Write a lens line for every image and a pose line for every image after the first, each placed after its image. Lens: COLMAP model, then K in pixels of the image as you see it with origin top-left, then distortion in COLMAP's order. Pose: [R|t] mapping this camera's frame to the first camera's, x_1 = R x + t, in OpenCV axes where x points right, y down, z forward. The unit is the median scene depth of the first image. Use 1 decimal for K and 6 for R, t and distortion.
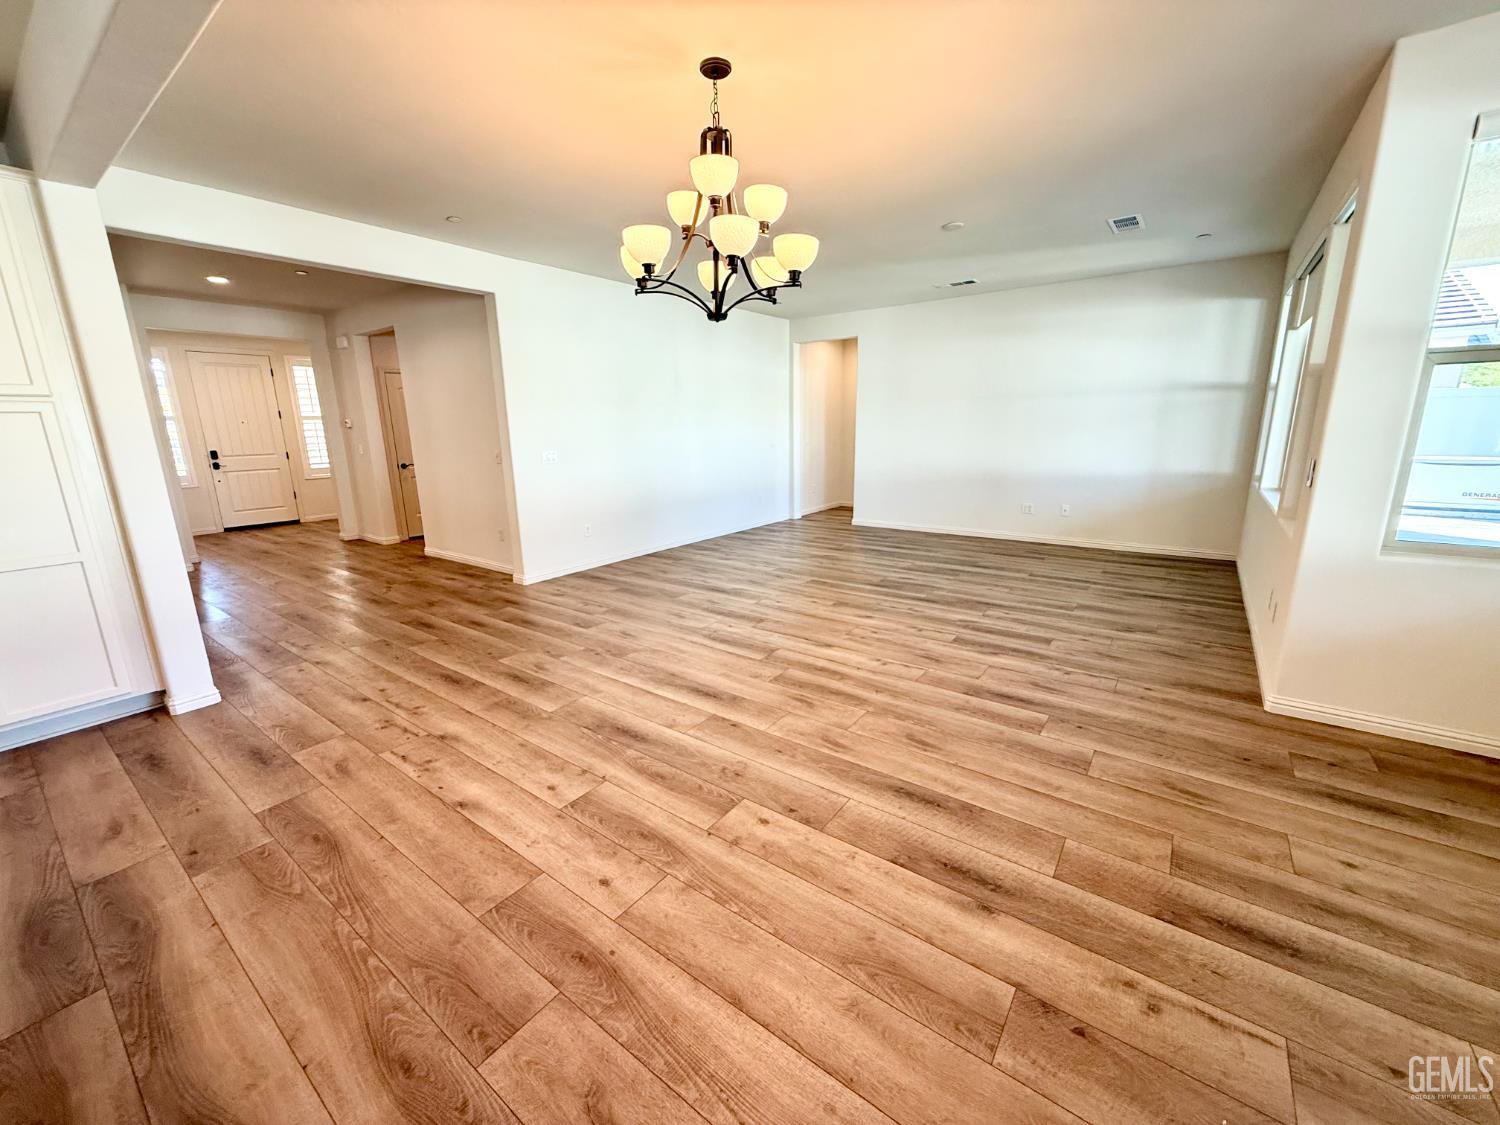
lens RADIAL K [[600.8, 0, 747.4], [0, 600.8, 564.1], [0, 0, 1]] dist [-0.000821, 0.000055]
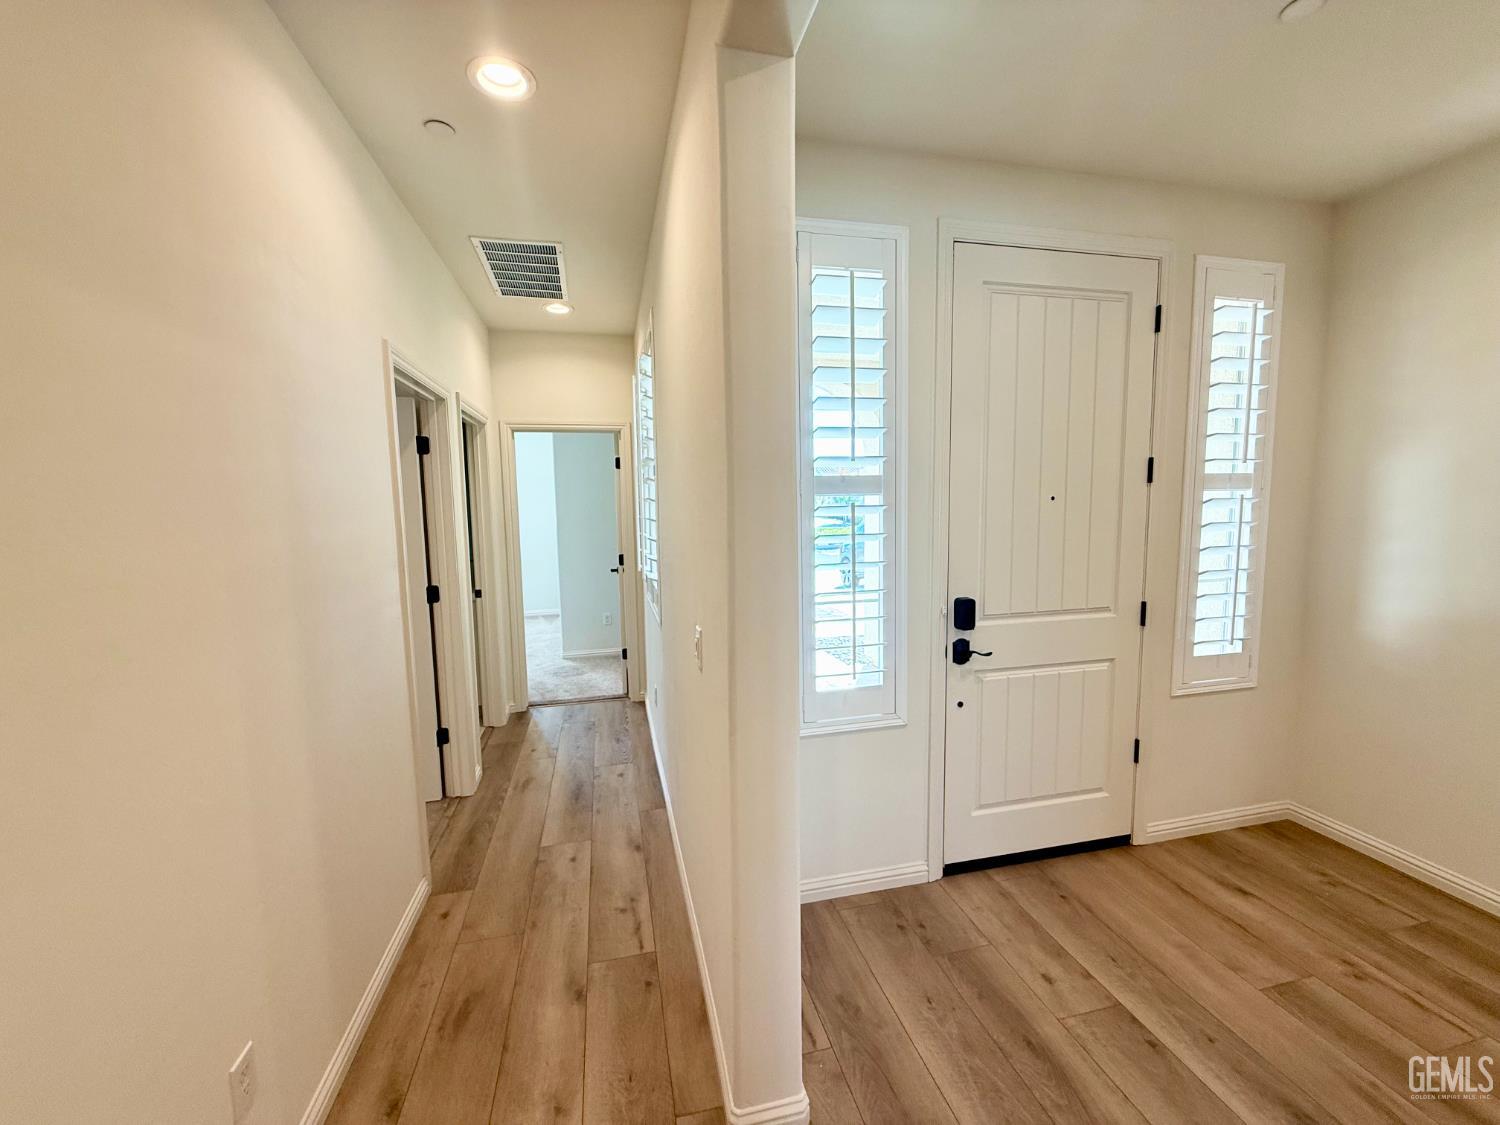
lens RADIAL K [[600.8, 0, 747.1], [0, 600.8, 563.4], [0, 0, 1]] dist [-0.000821, 0.000055]
pose [[0.767579, 0.065993, -0.637549, -0.736518], [-0.141008, 0.987703, -0.067529, -0.160168], [0.625252, 0.141733, 0.767445, 0.672462]]
